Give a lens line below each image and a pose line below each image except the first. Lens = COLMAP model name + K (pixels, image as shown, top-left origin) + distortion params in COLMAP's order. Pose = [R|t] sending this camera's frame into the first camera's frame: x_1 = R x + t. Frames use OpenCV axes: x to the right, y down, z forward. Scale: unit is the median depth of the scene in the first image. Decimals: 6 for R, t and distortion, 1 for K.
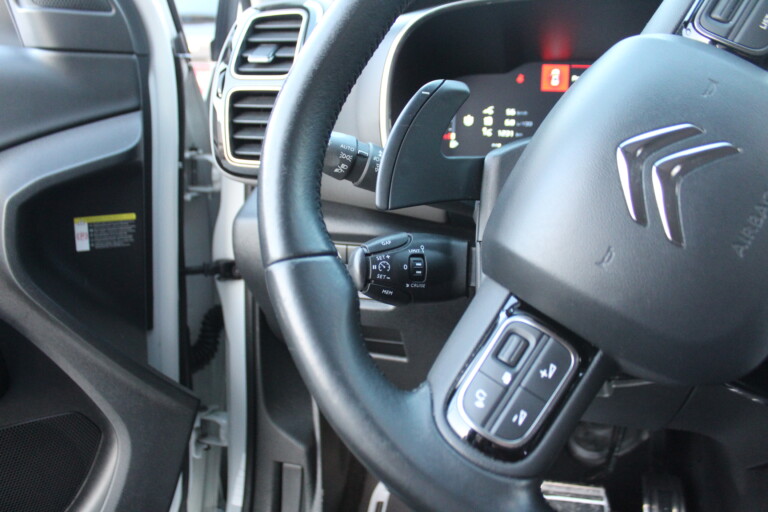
lens RADIAL K [[636.7, 0, 381.1], [0, 636.7, 243.4], [0, 0, 1]] dist [-0.169678, 0.164157]
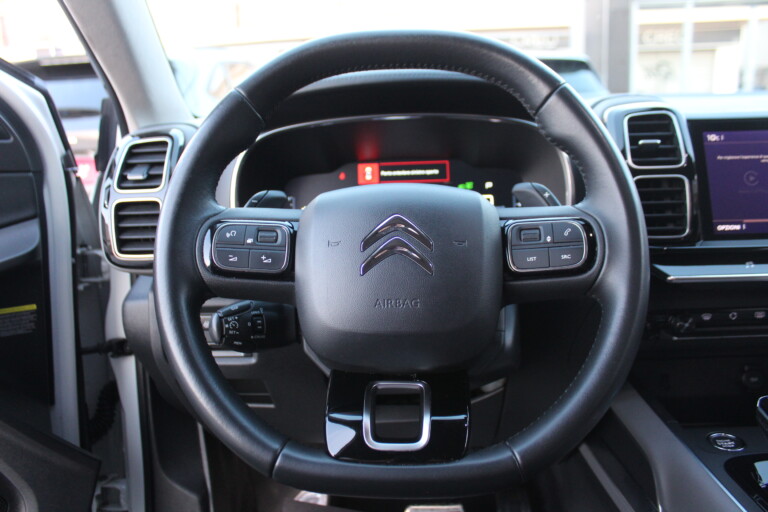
lens RADIAL K [[636.7, 0, 381.1], [0, 636.7, 243.4], [0, 0, 1]] dist [-0.169678, 0.164157]
pose [[0.983012, -0.070517, 0.169452, 0.060388], [0.089592, 0.990140, -0.107687, 0.021855], [-0.160187, 0.121039, 0.979638, -0.261460]]
